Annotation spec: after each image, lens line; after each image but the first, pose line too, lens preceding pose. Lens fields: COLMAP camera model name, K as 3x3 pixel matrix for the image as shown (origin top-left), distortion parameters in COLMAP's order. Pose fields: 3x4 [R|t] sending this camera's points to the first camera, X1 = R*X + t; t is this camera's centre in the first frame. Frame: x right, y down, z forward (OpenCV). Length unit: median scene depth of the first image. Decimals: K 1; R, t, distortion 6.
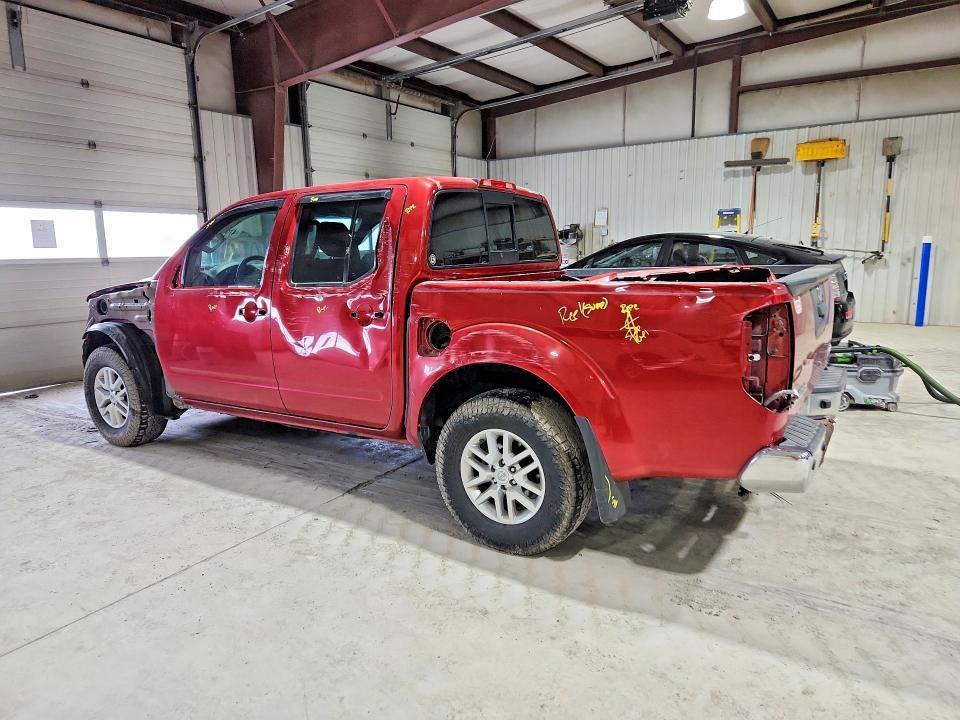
lens RADIAL K [[645.5, 0, 473.9], [0, 645.5, 356.7], [0, 0, 1]] dist [0.027682, -0.009511]
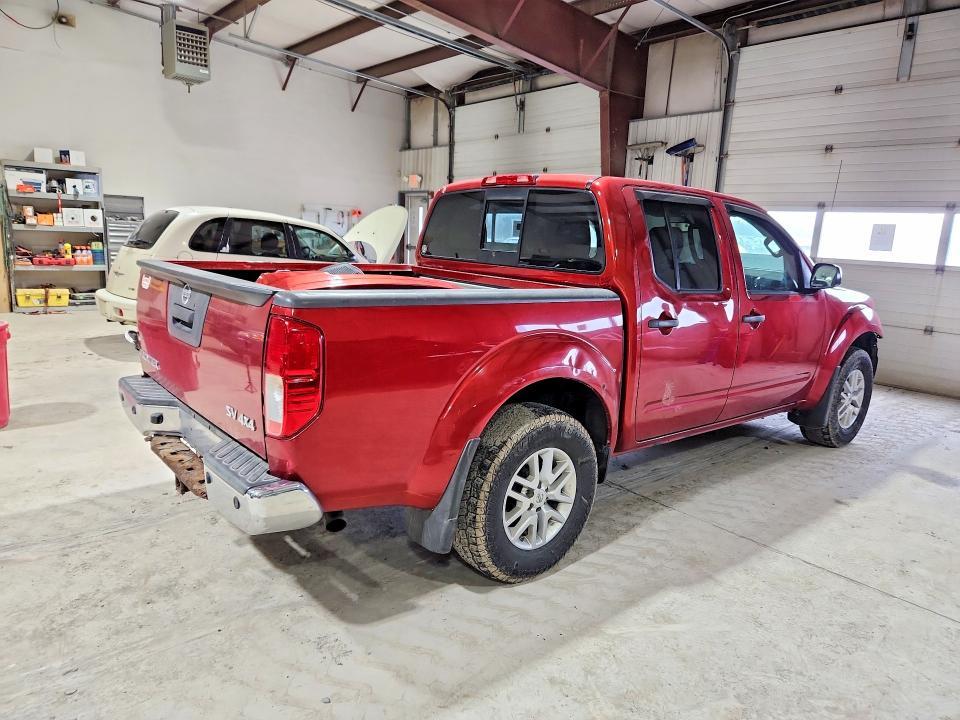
lens RADIAL K [[645.5, 0, 474.8], [0, 645.5, 354.9], [0, 0, 1]] dist [0.027682, -0.009511]
pose [[-0.289177, 0.189986, -0.938233, 1.140917], [-0.207355, 0.944407, 0.255146, -0.298309], [0.934548, 0.268329, -0.233706, 1.448166]]
